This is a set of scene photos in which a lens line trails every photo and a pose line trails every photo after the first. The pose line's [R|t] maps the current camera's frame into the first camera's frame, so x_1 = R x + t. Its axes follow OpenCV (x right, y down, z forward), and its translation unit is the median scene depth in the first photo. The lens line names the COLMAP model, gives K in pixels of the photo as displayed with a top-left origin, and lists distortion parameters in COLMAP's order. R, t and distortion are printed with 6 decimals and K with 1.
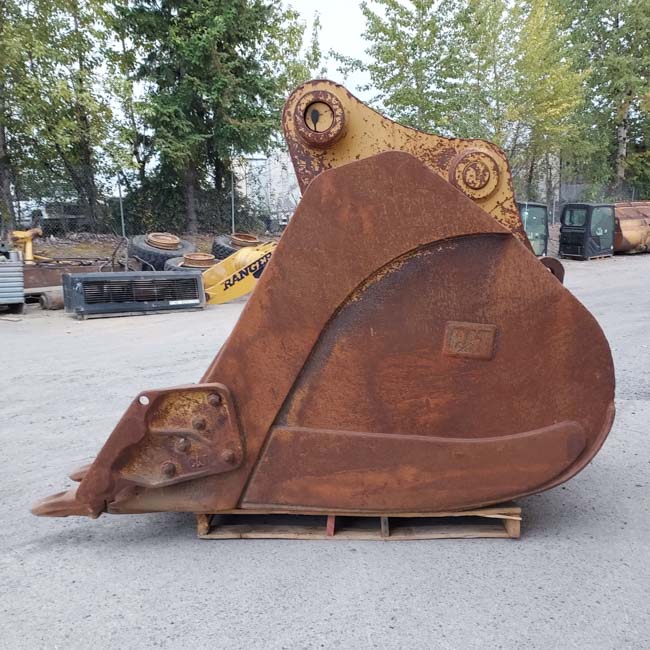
lens RADIAL K [[684.8, 0, 334.0], [0, 684.8, 351.8], [0, 0, 1]] dist [0.046318, -0.023503]
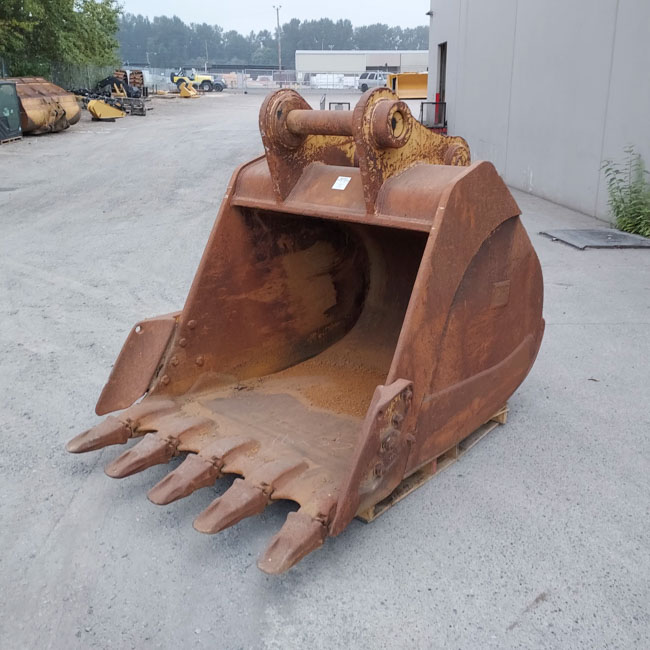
lens RADIAL K [[724.2, 0, 326.3], [0, 724.2, 296.5], [0, 0, 1]] dist [0.063478, -0.034844]
pose [[0.634927, -0.203128, 0.745390, -1.030118], [0.128562, 0.979144, 0.157320, -0.267340], [-0.761800, -0.004058, 0.647799, 0.319617]]
